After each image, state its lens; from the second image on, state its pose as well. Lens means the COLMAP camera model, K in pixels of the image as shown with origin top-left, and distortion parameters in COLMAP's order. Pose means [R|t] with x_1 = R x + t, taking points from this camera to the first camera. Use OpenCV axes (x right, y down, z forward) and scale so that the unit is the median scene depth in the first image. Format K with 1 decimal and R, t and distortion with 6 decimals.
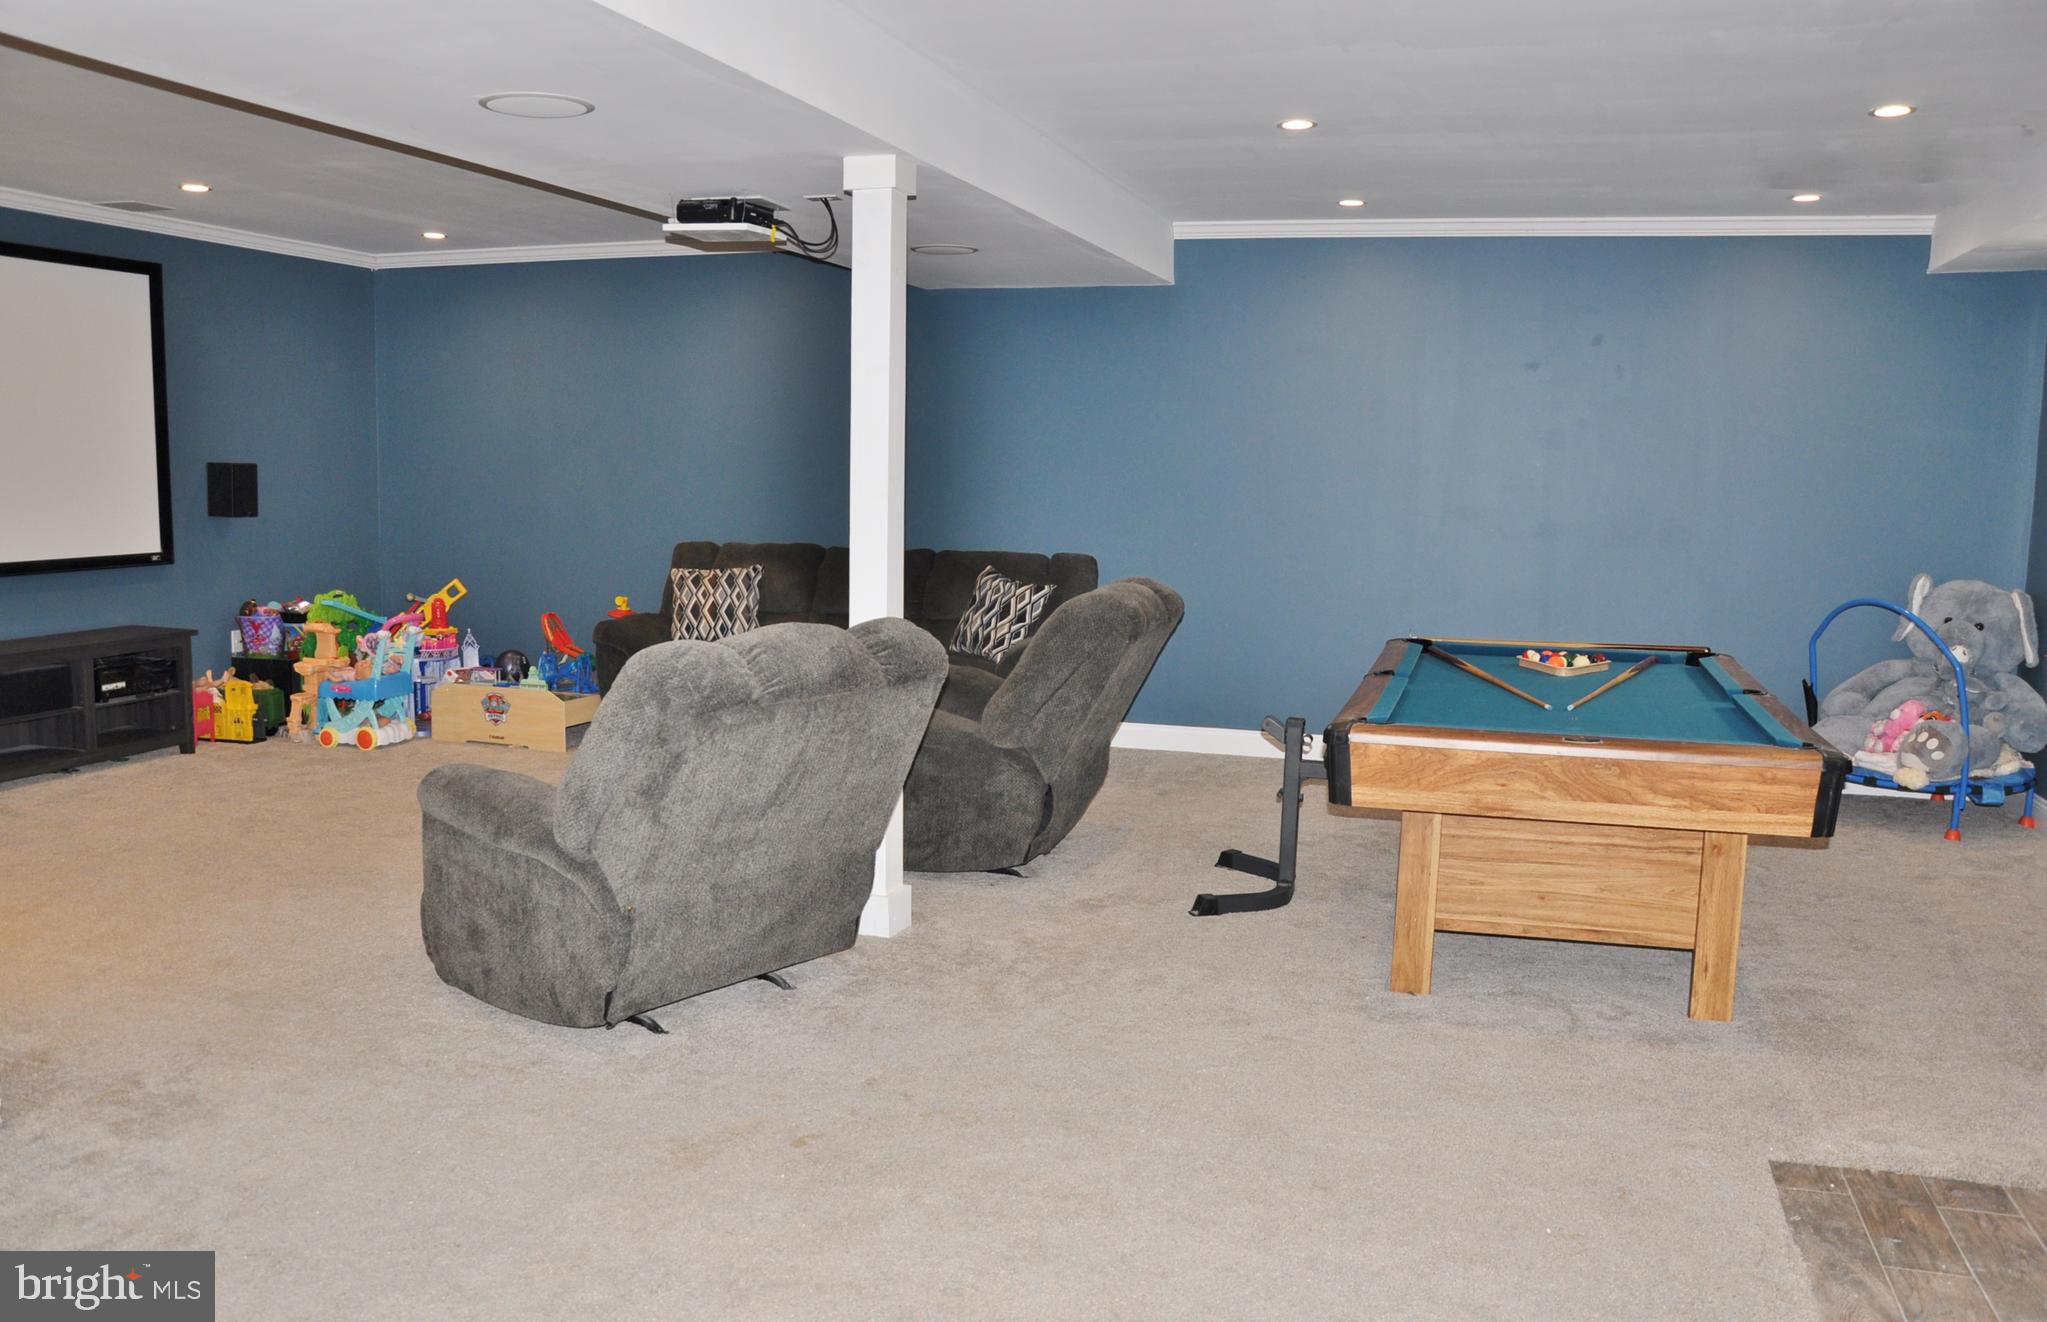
lens RADIAL K [[1646.3, 0, 1021.1], [0, 1646.3, 652.0], [0, 0, 1]] dist [-0.067695, 0.002524]
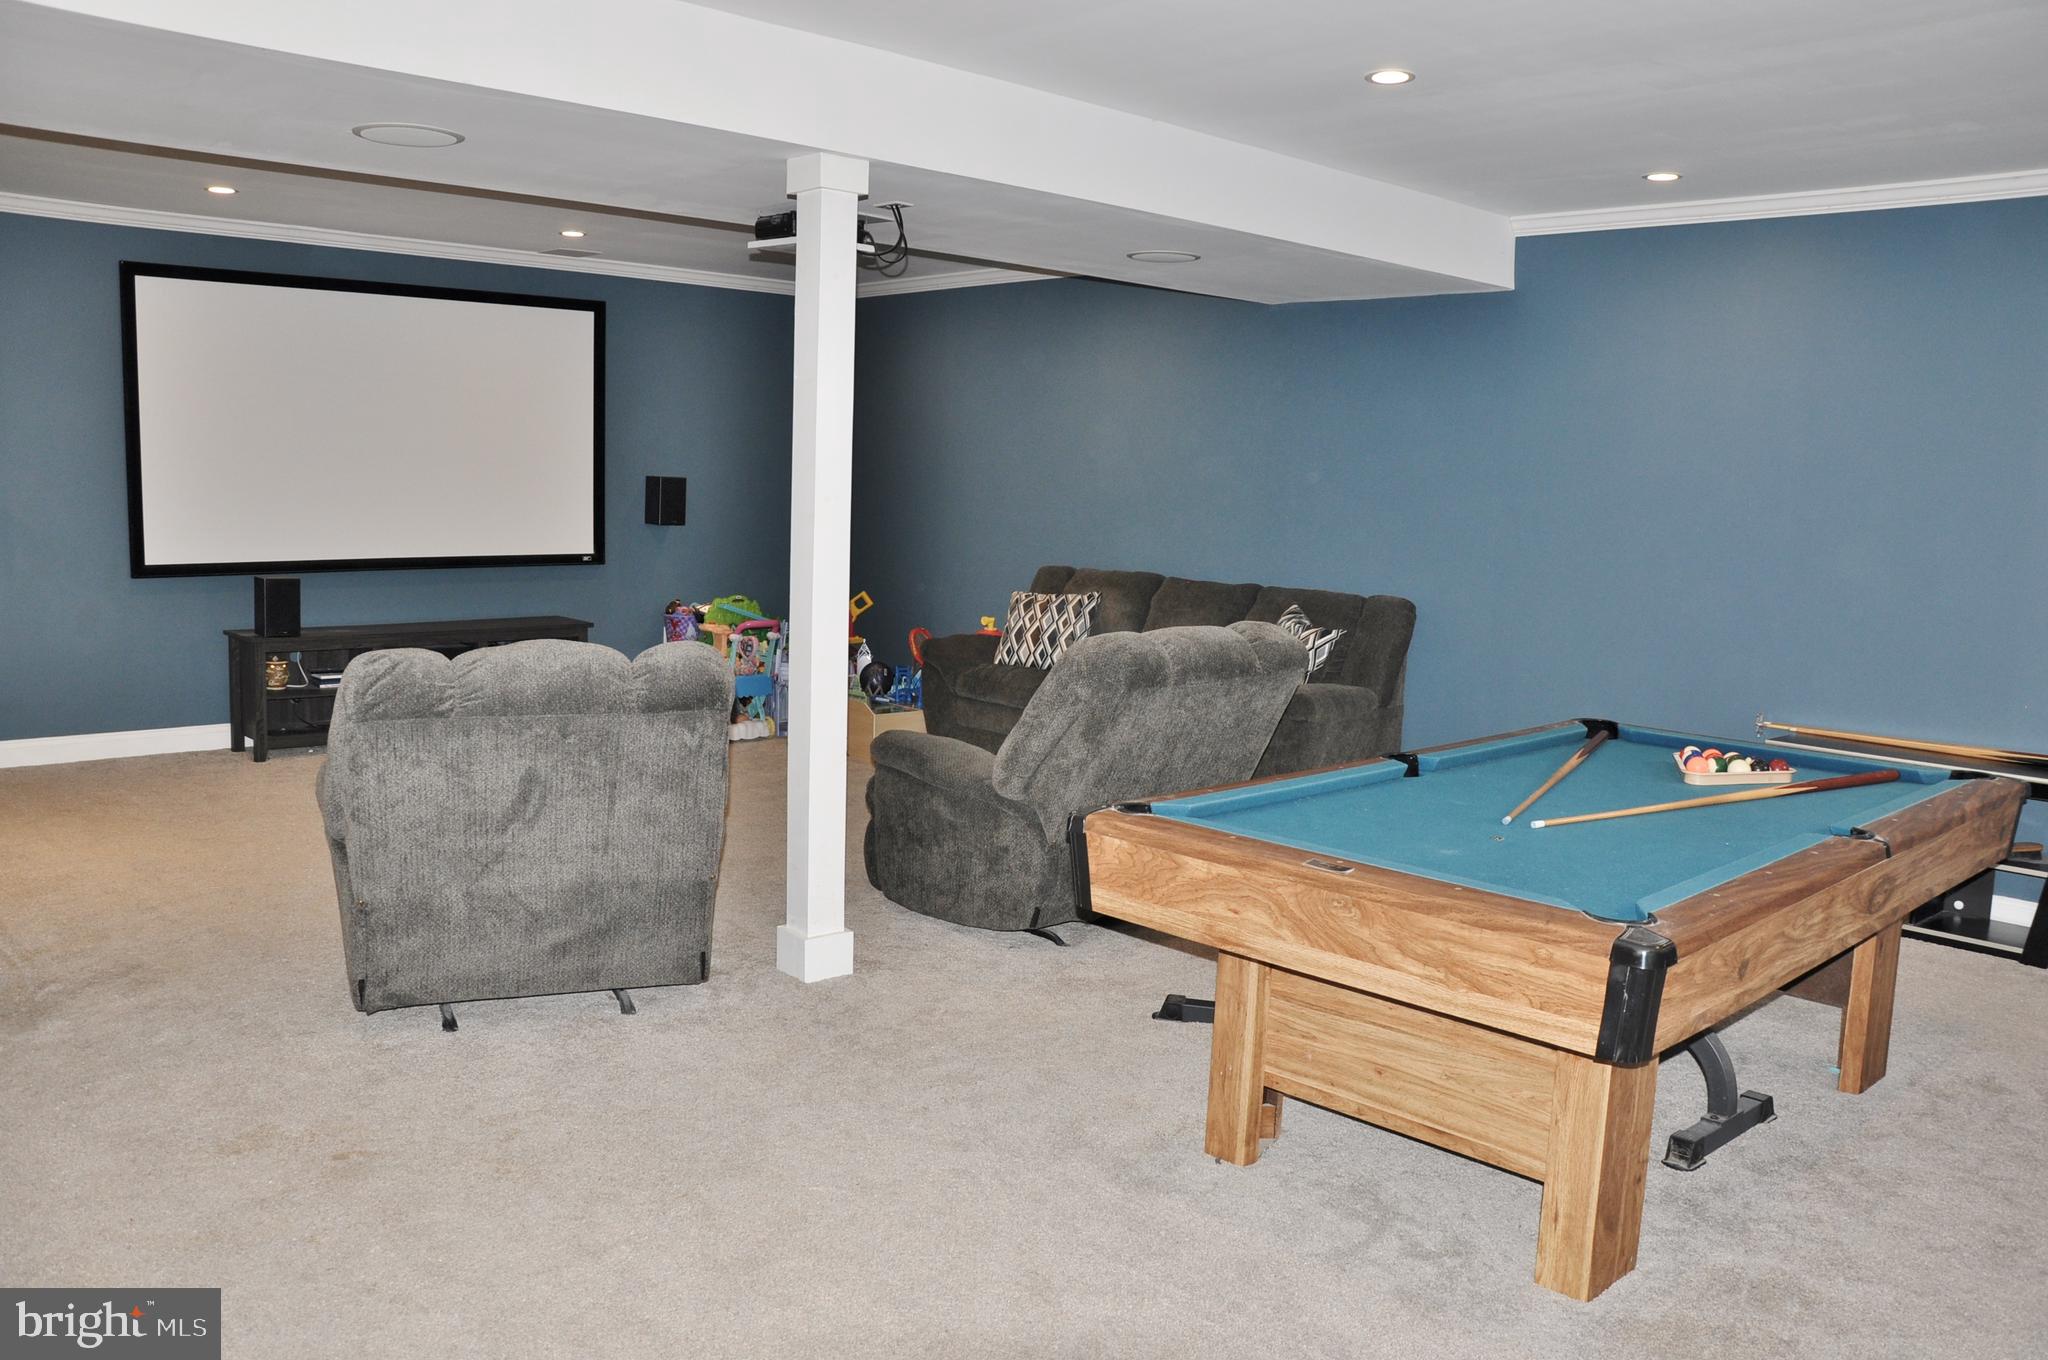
lens RADIAL K [[1603.9, 0, 1024.2], [0, 1603.9, 671.5], [0, 0, 1]] dist [-0.068834, 0.030853]
pose [[0.873757, 0.073401, -0.480792, 0.413883], [-0.076794, 0.996967, 0.012645, -0.023153], [0.480262, 0.025873, 0.876744, 0.224973]]
